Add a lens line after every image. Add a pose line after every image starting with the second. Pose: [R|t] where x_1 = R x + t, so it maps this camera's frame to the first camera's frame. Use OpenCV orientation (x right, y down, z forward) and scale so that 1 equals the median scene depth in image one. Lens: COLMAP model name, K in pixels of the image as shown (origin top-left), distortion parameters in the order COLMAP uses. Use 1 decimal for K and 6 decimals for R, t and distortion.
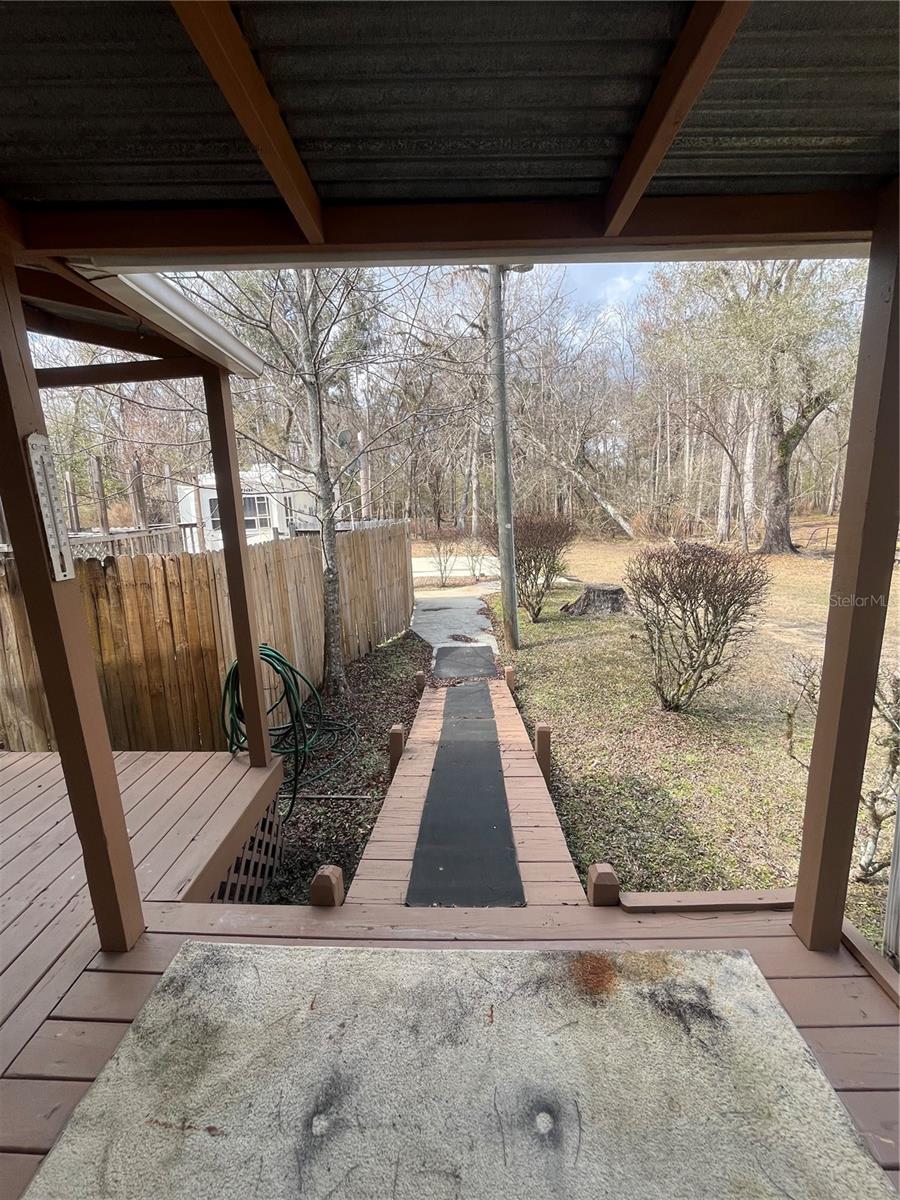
lens RADIAL K [[487.0, 0, 448.2], [0, 487.0, 600.9], [0, 0, 1]] dist [-0.005450, 0.001153]
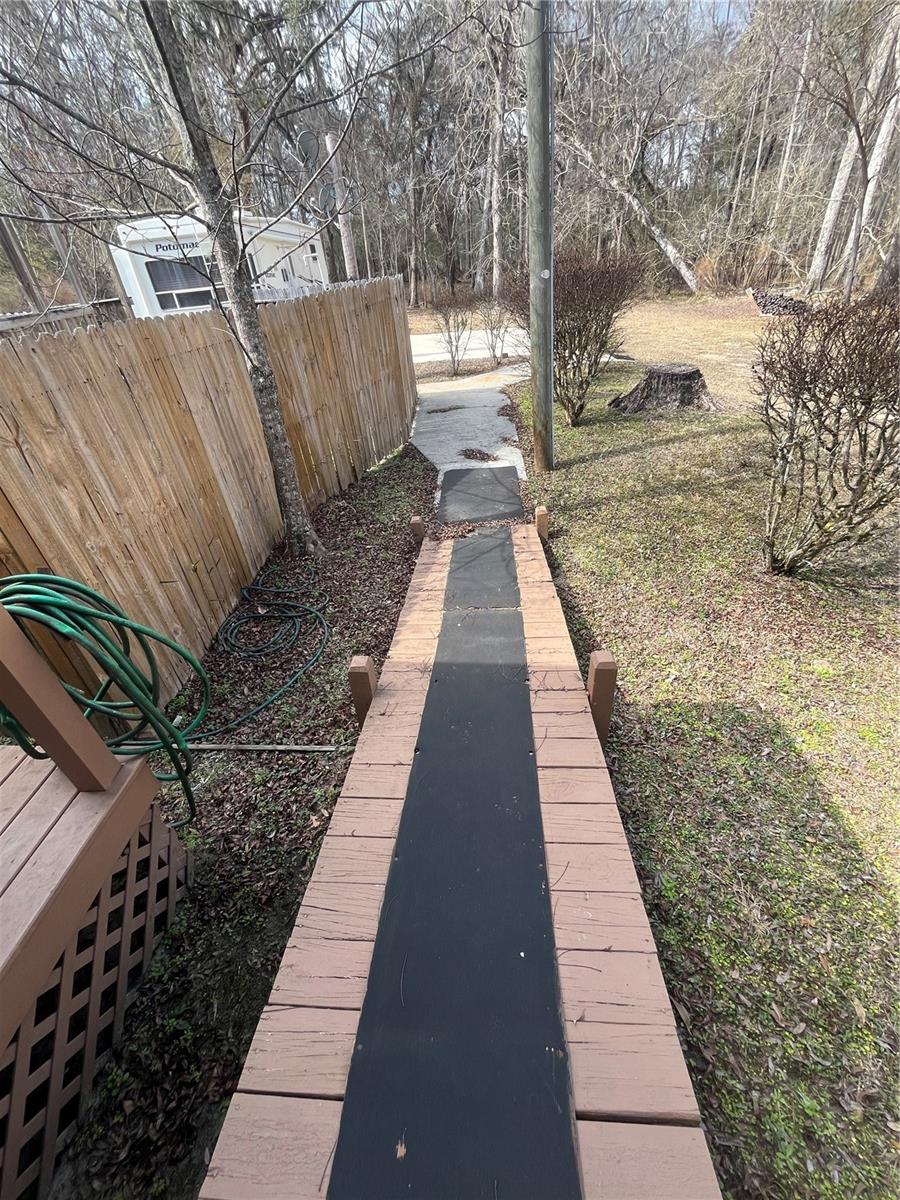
lens RADIAL K [[487.0, 0, 447.4], [0, 487.0, 598.2], [0, 0, 1]] dist [-0.005450, 0.001153]
pose [[0.998303, -0.023665, -0.053214, 0.018897], [0.043014, 0.915610, 0.399761, -0.024902], [0.039263, -0.401372, 0.915073, 0.237979]]
